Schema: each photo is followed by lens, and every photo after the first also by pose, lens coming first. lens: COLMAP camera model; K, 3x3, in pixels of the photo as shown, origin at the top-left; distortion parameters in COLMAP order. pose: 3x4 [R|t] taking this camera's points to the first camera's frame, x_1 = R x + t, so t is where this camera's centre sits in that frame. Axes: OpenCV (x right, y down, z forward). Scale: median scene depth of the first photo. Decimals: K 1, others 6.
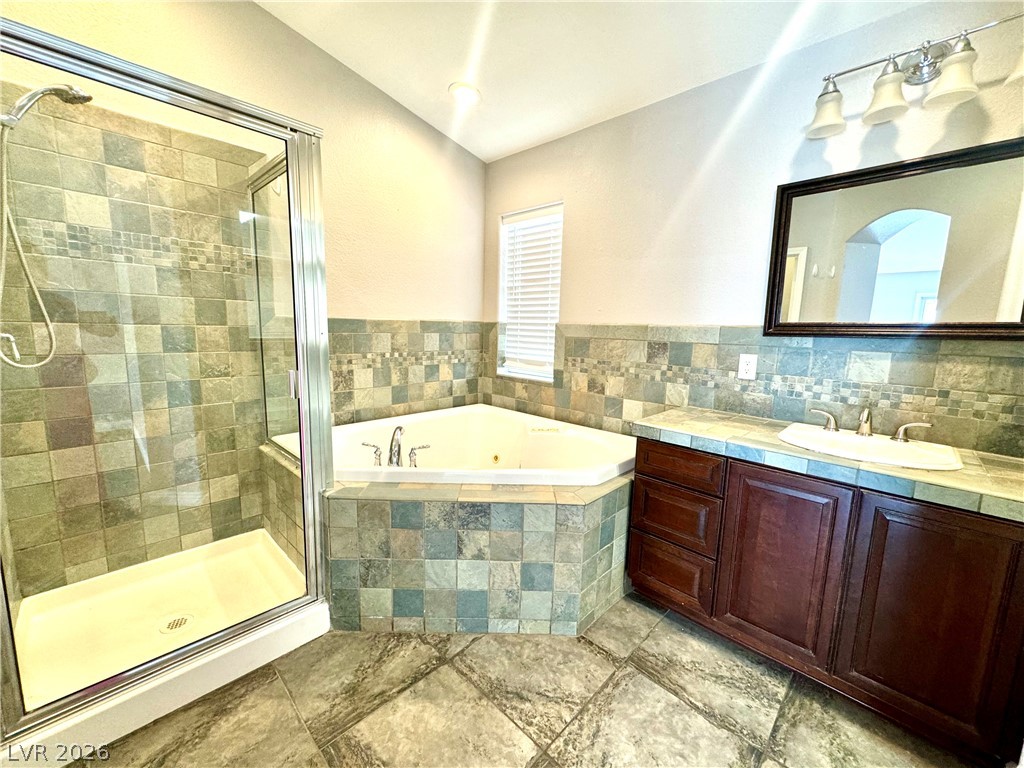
lens RADIAL K [[408.9, 0, 511.1], [0, 408.9, 383.4], [0, 0, 1]] dist [0.001798, -0.000031]
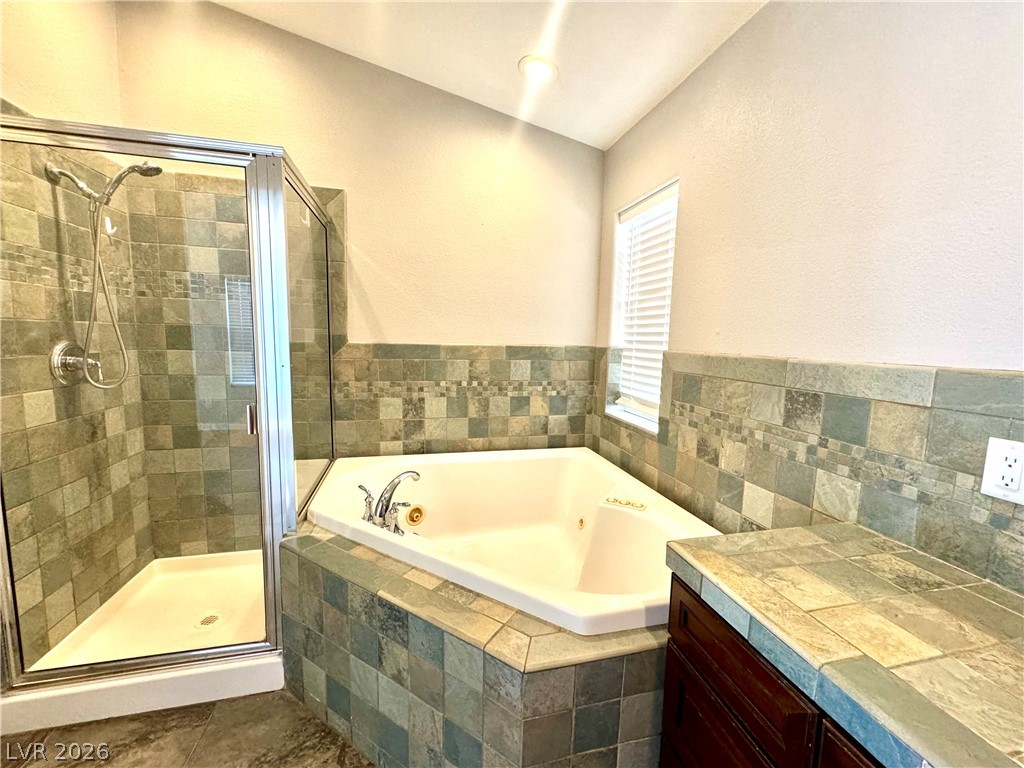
lens RADIAL K [[408.9, 0, 512.5], [0, 408.9, 383.5], [0, 0, 1]] dist [0.001798, -0.000031]
pose [[0.847463, 0.055583, -0.527937, 0.317760], [-0.076951, 0.996862, -0.018571, -0.071407], [0.525248, 0.056364, 0.849080, 0.331096]]
